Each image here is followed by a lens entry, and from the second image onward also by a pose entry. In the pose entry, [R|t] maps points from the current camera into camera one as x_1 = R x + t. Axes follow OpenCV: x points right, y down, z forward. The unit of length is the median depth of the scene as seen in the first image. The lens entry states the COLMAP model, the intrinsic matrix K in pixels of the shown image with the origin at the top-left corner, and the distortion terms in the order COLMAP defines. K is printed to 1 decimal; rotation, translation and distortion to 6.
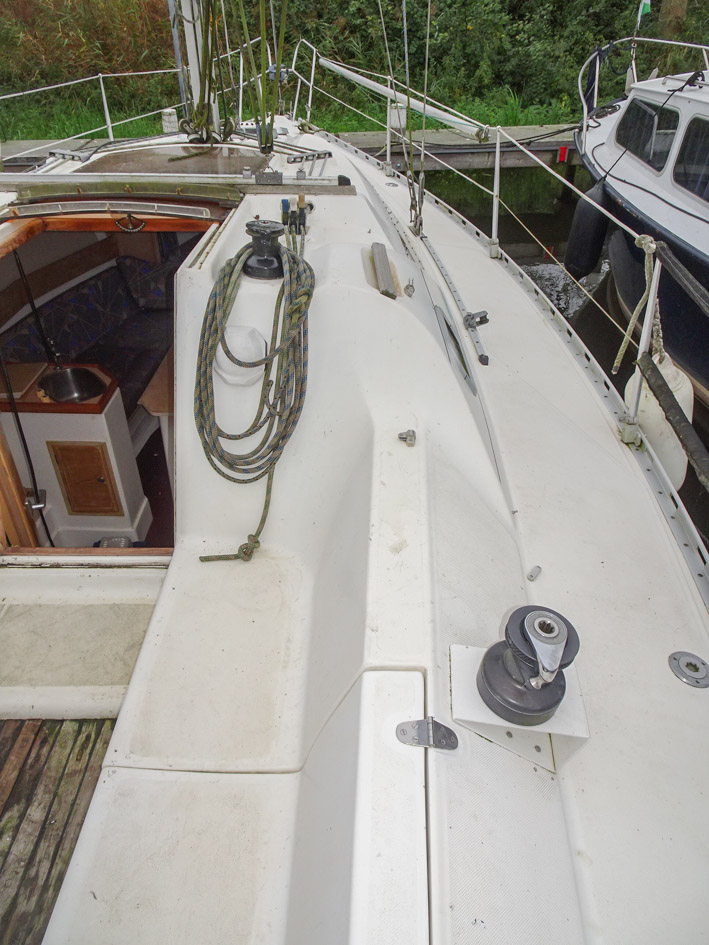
lens RADIAL K [[662.3, 0, 357.1], [0, 662.3, 485.1], [0, 0, 1]] dist [-0.004862, -0.008092]
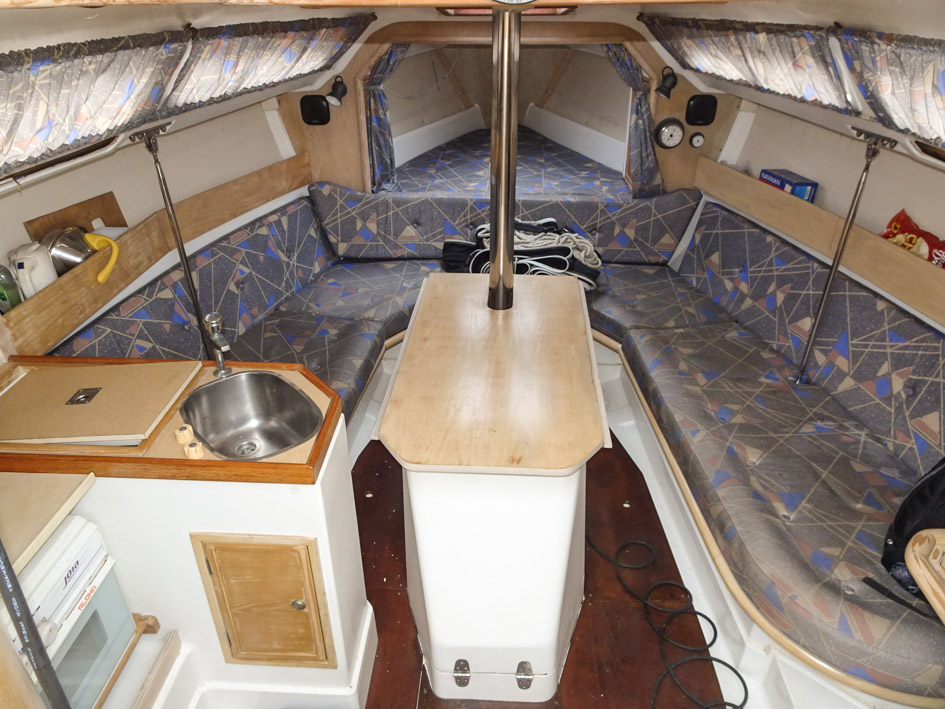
lens RADIAL K [[662.3, 0, 472.5], [0, 662.3, 354.5], [0, 0, 1]] dist [-0.004862, -0.008092]
pose [[0.999353, 0.009361, -0.034739, -0.202837], [-0.013344, 0.993127, -0.116275, -0.111310], [0.033412, 0.116664, 0.992609, 0.418363]]
